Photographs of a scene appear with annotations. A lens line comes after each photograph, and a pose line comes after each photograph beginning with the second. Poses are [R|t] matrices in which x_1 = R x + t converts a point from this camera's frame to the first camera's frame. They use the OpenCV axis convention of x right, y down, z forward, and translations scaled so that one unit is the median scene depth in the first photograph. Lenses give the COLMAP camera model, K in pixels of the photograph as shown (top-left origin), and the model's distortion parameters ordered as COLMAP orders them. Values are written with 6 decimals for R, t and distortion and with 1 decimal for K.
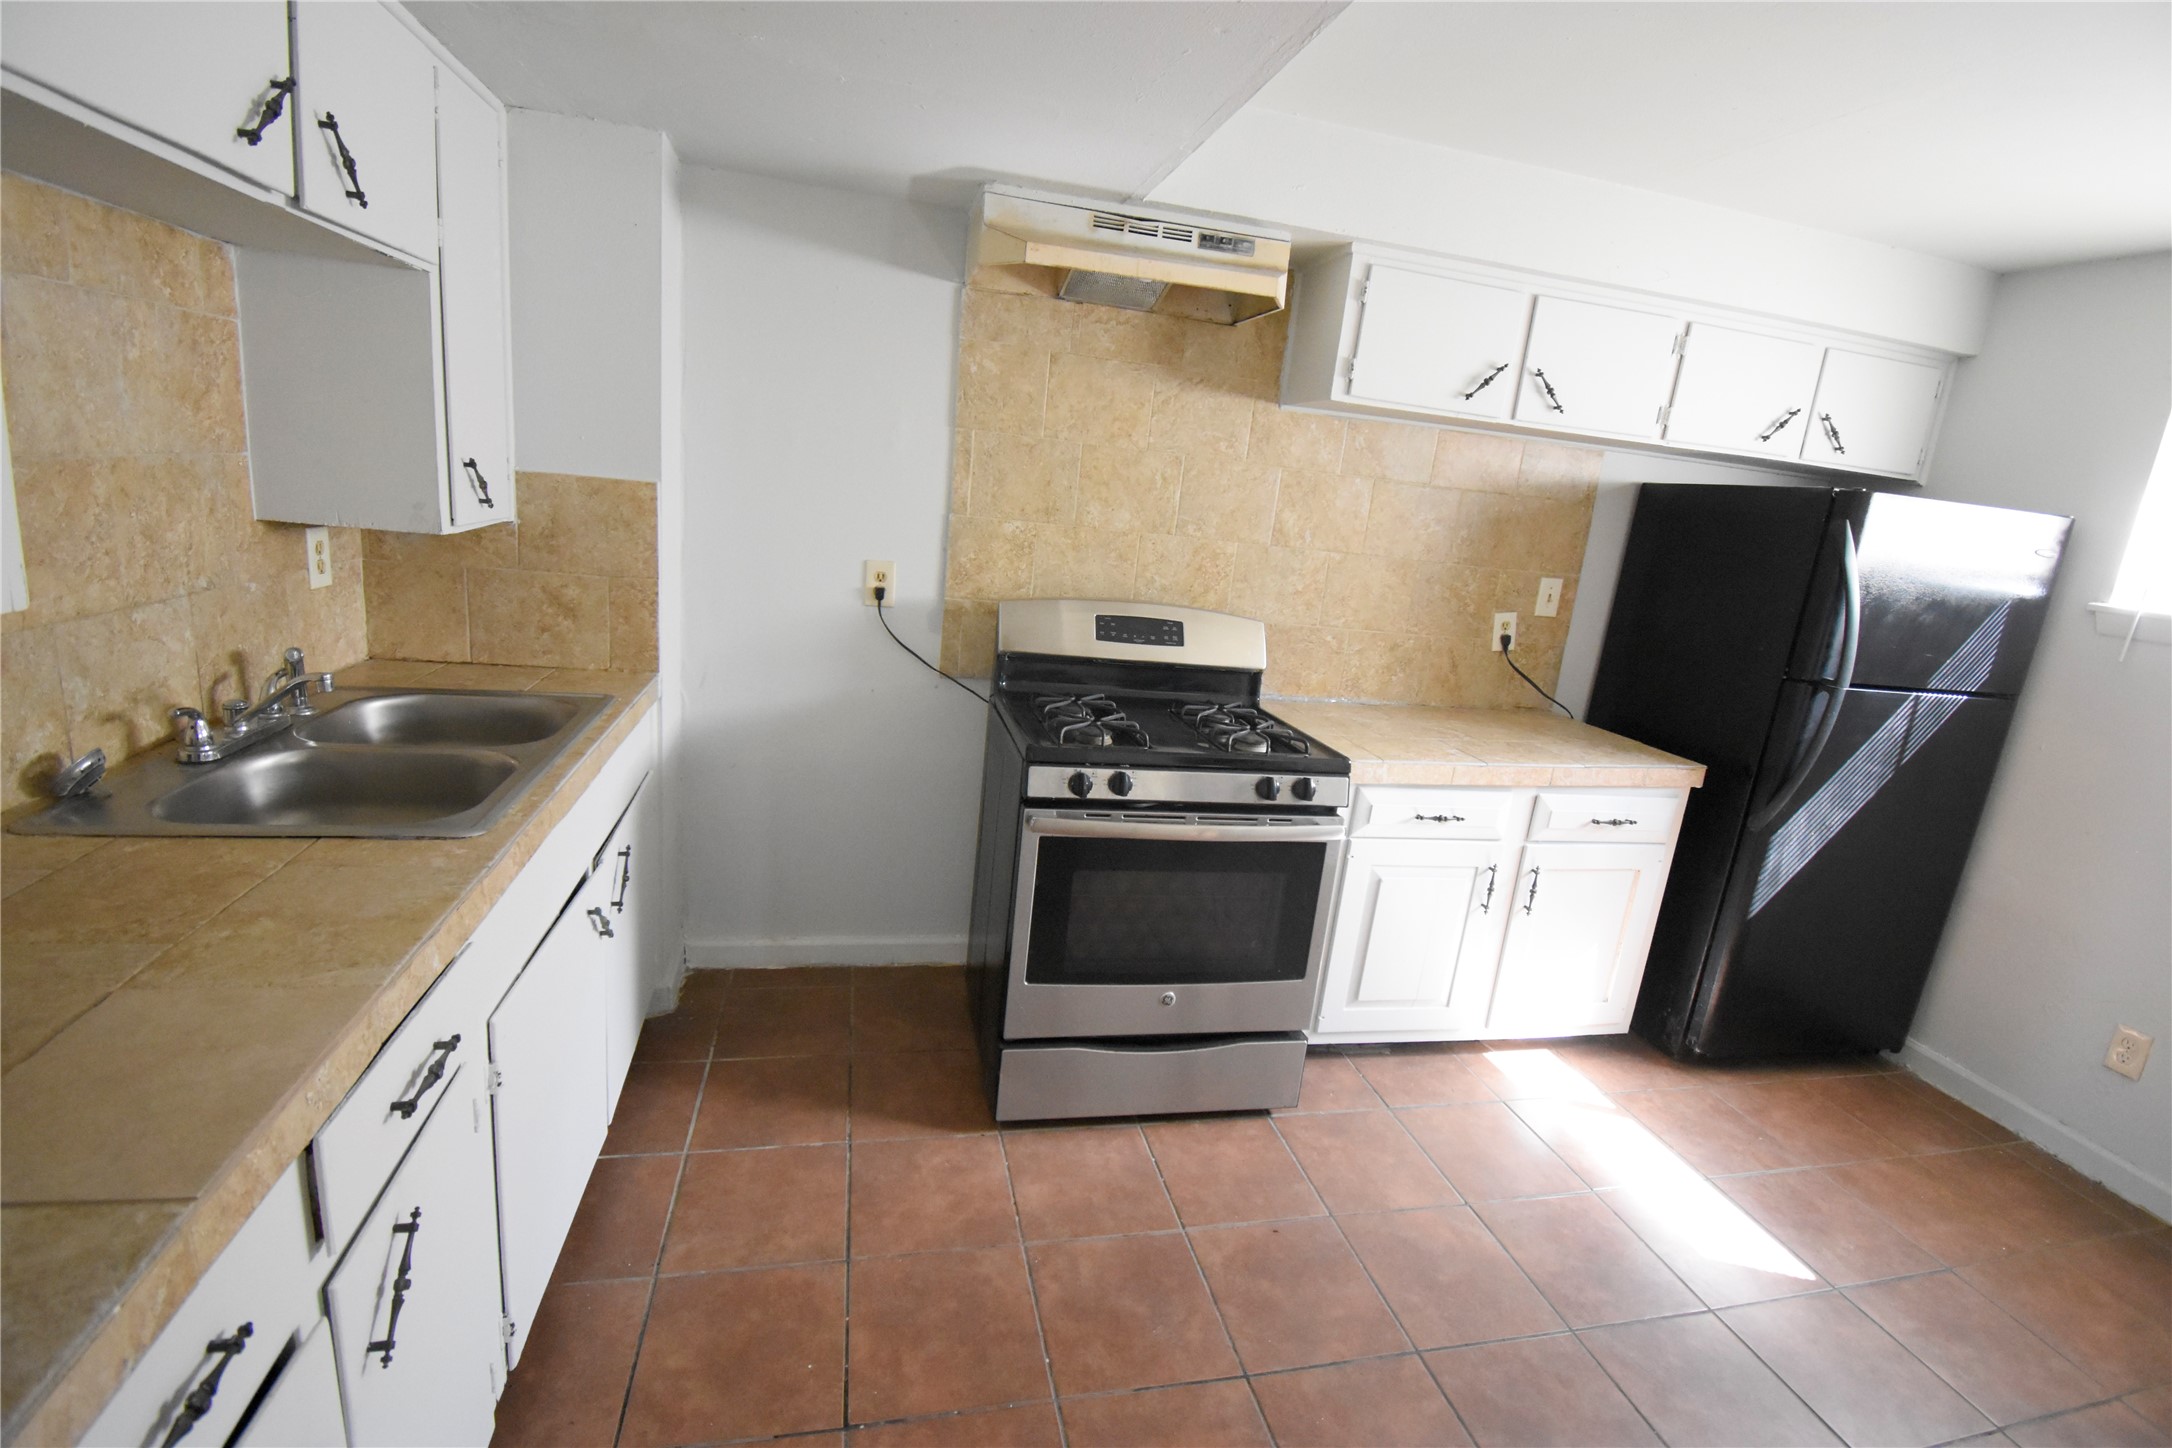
lens RADIAL K [[956.7, 0, 1090.0], [0, 956.7, 713.6], [0, 0, 1]] dist [0.022784, -0.028121]
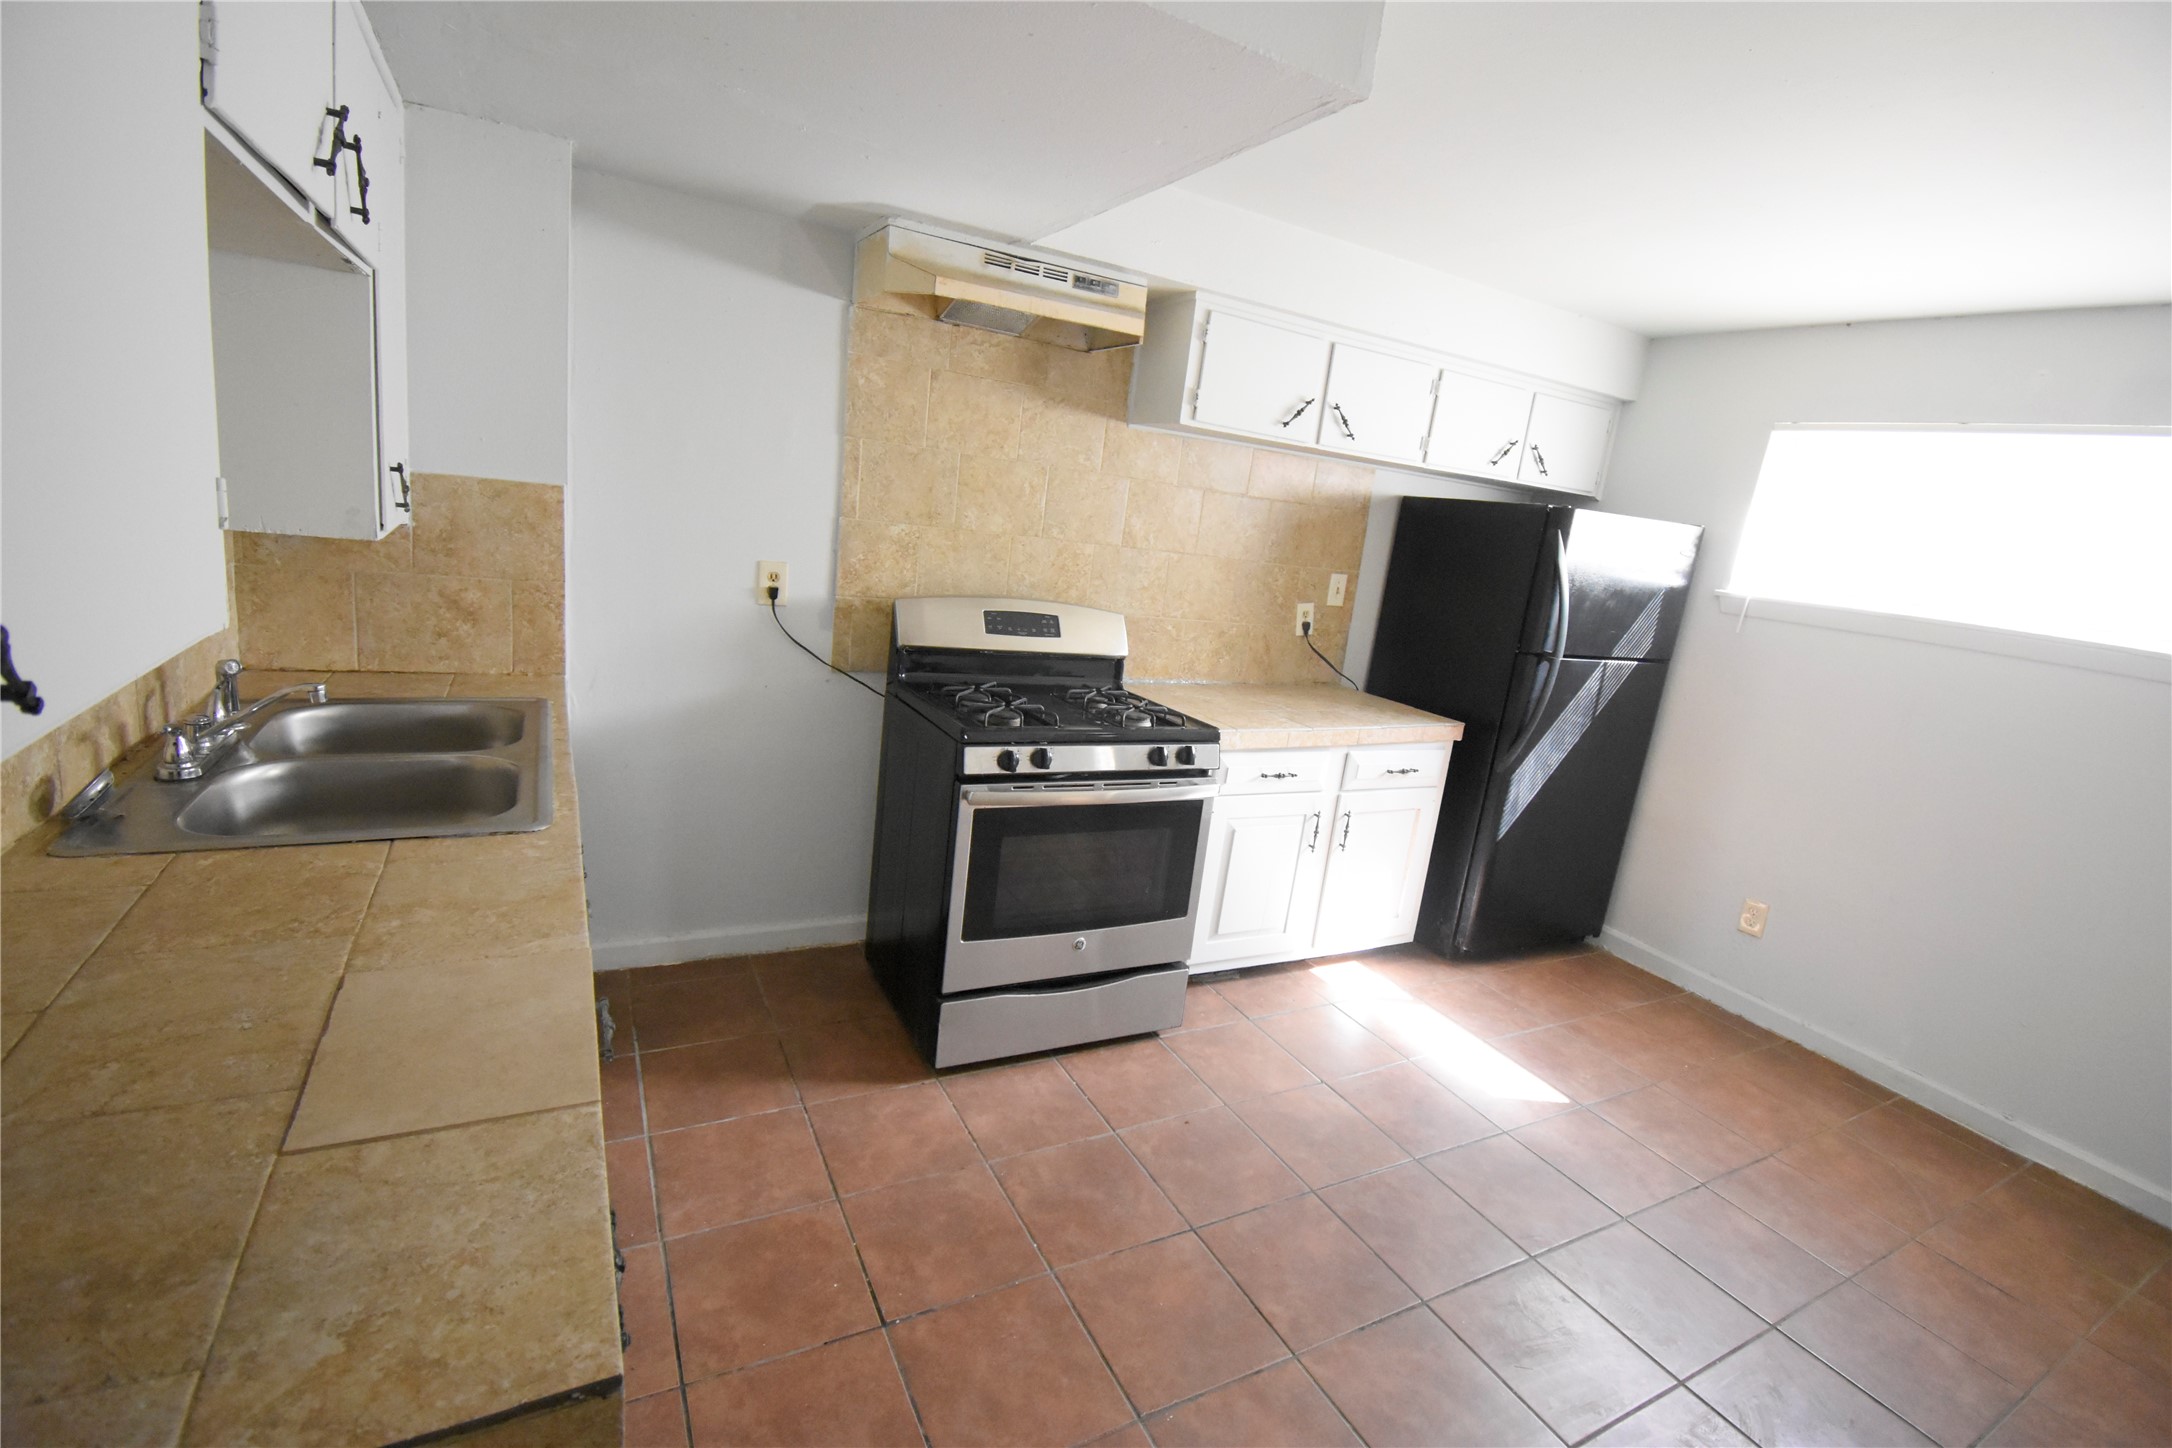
lens RADIAL K [[956.7, 0, 1090.0], [0, 956.7, 713.6], [0, 0, 1]] dist [0.022784, -0.028121]
pose [[0.966131, -0.041929, 0.254621, -0.168938], [0.039135, 0.999105, 0.016031, 0.002689], [-0.255066, -0.005523, 0.966908, -0.103680]]
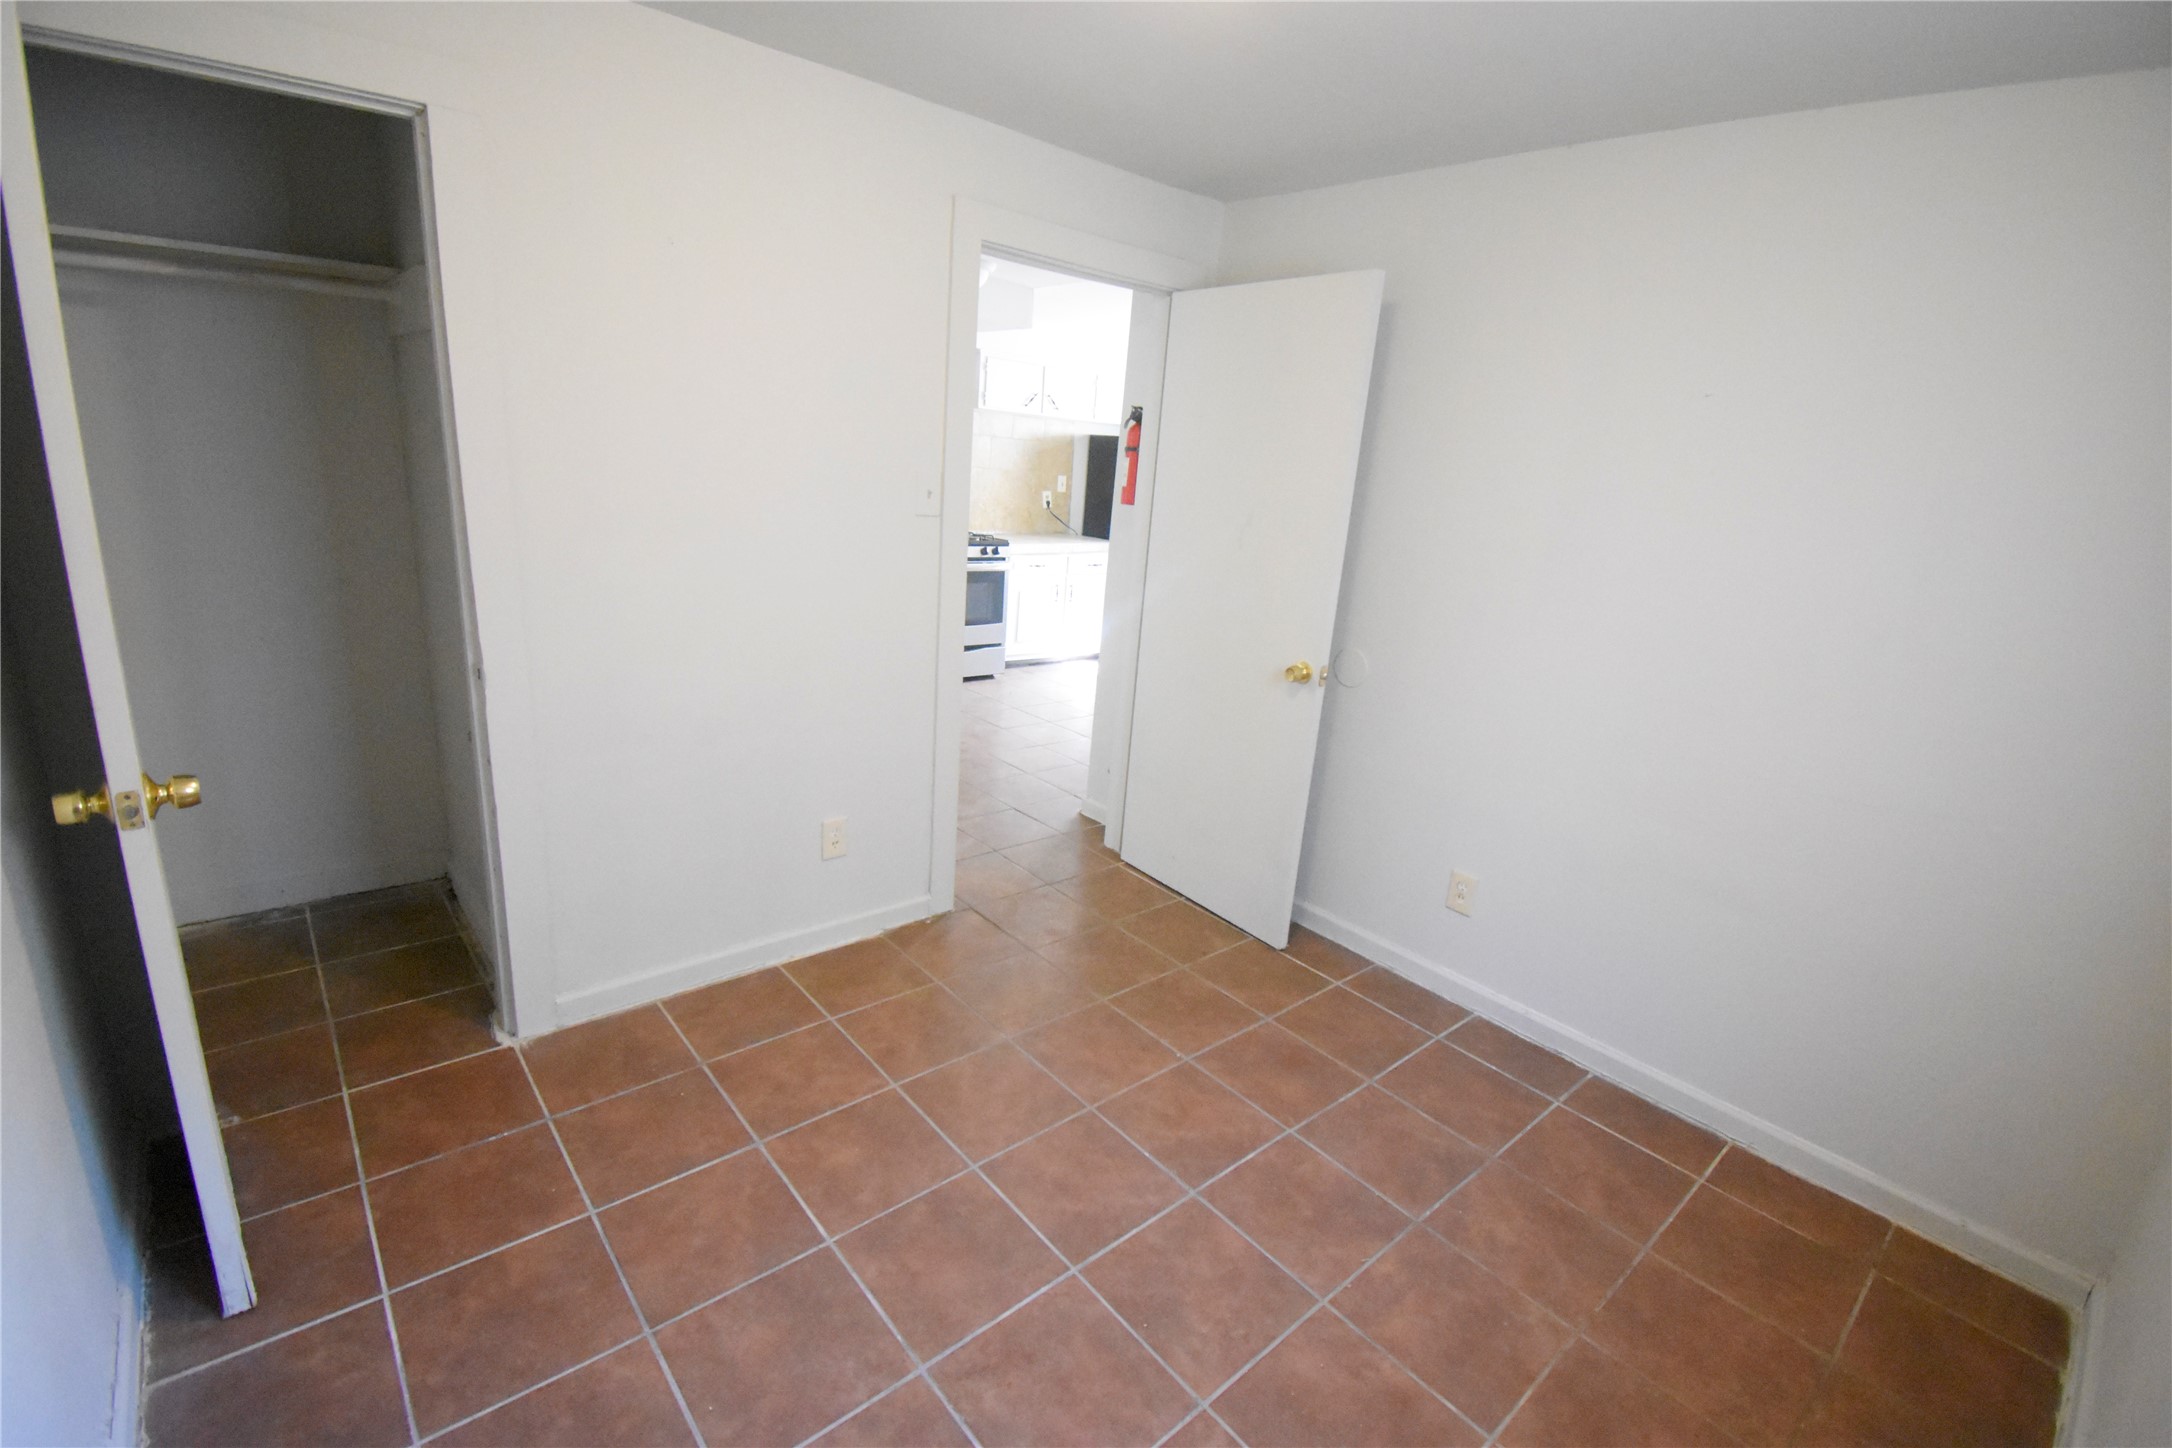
lens RADIAL K [[956.7, 0, 1090.0], [0, 956.7, 713.6], [0, 0, 1]] dist [0.022784, -0.028121]
pose [[0.884833, -0.154501, 0.439545, -0.762446], [0.119649, 0.987129, 0.106116, 0.253569], [-0.450283, -0.041304, 0.891930, -1.509082]]
